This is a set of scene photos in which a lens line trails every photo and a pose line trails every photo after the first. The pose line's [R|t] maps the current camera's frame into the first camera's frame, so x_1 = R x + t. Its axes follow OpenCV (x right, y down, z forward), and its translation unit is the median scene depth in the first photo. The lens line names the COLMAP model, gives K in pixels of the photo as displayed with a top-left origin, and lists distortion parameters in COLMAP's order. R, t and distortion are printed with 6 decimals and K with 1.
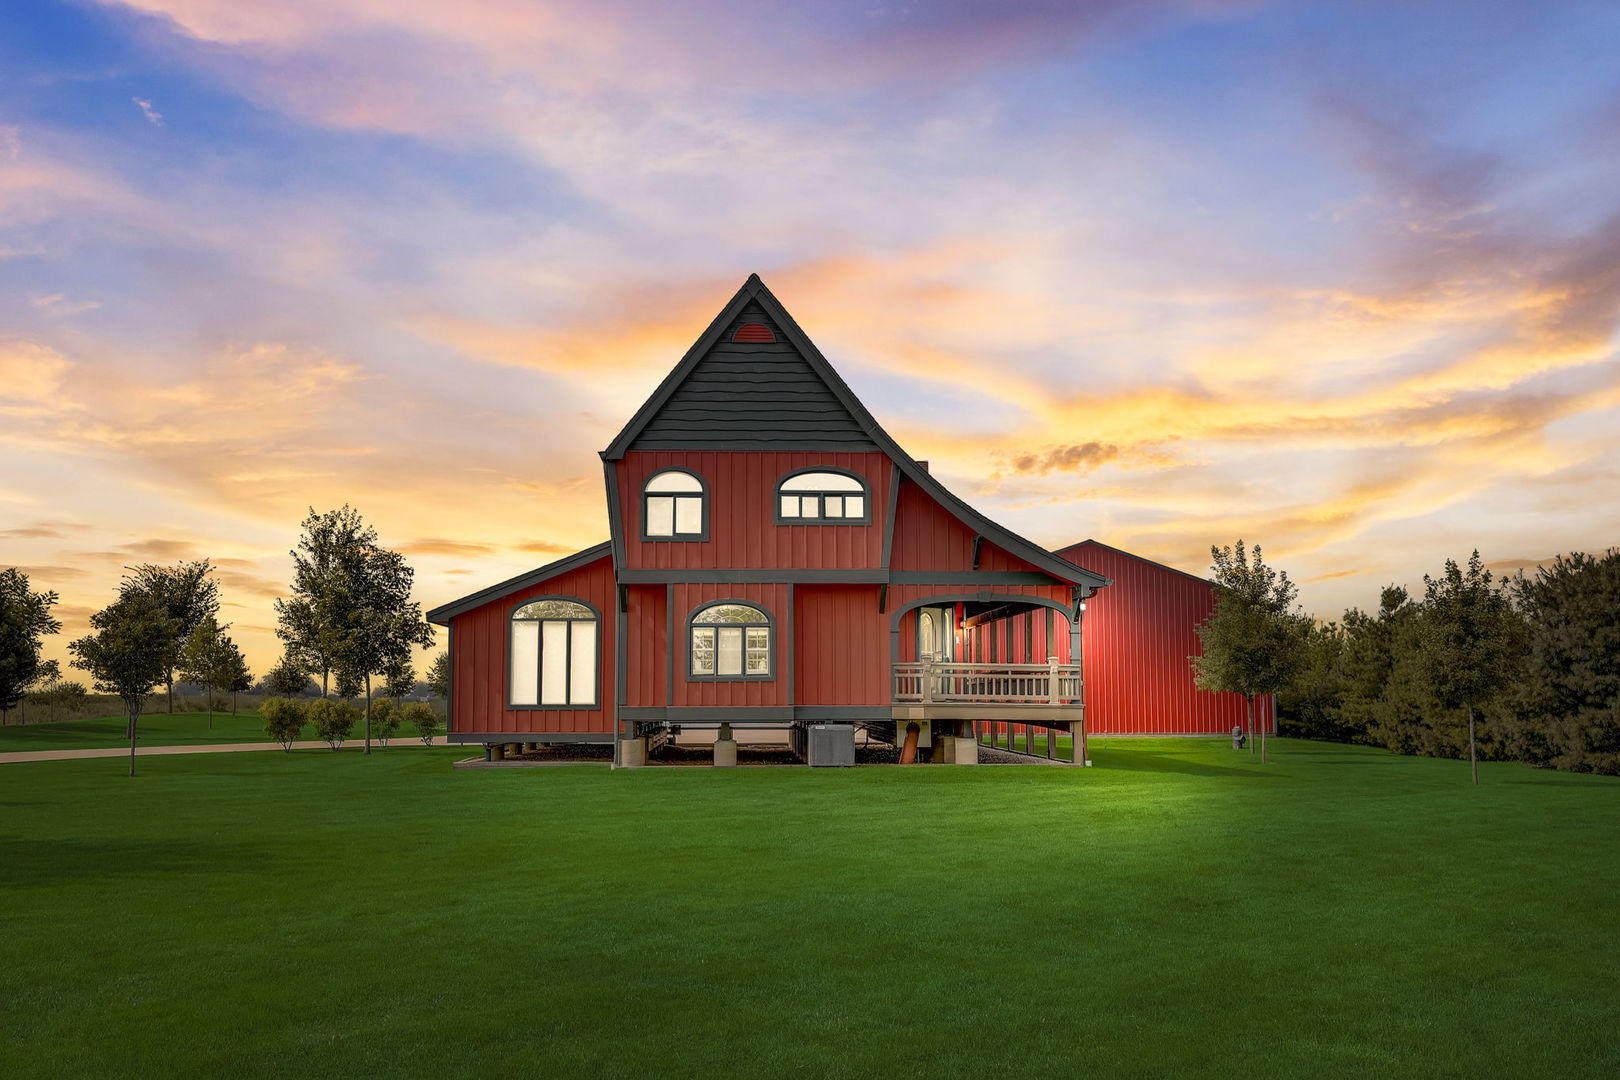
lens RADIAL K [[650.9, 0, 803.4], [0, 650.9, 543.1], [0, 0, 1]] dist [-0.000825, 0.000106]
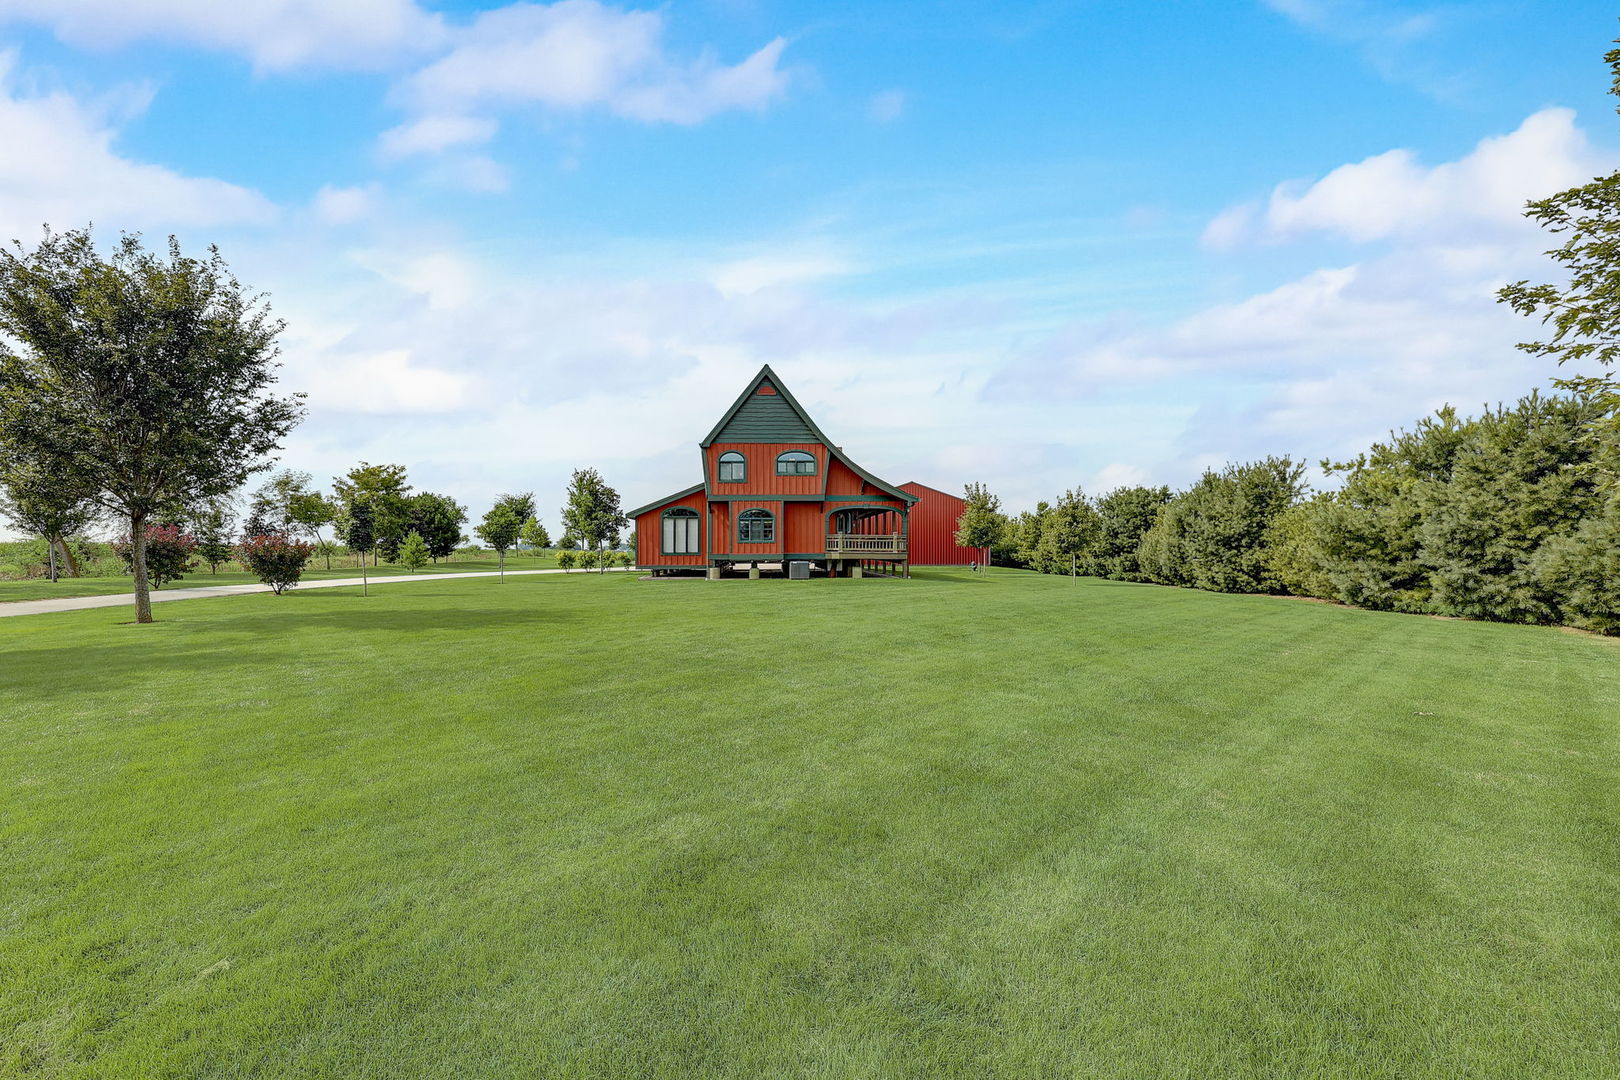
lens RADIAL K [[650.9, 0, 803.4], [0, 650.9, 543.1], [0, 0, 1]] dist [-0.000825, 0.000106]
pose [[0.999124, 0.001752, -0.041799, 0.153573], [-0.000262, 0.999365, 0.035625, 0.130478], [0.041835, -0.035583, 0.998491, -1.318372]]
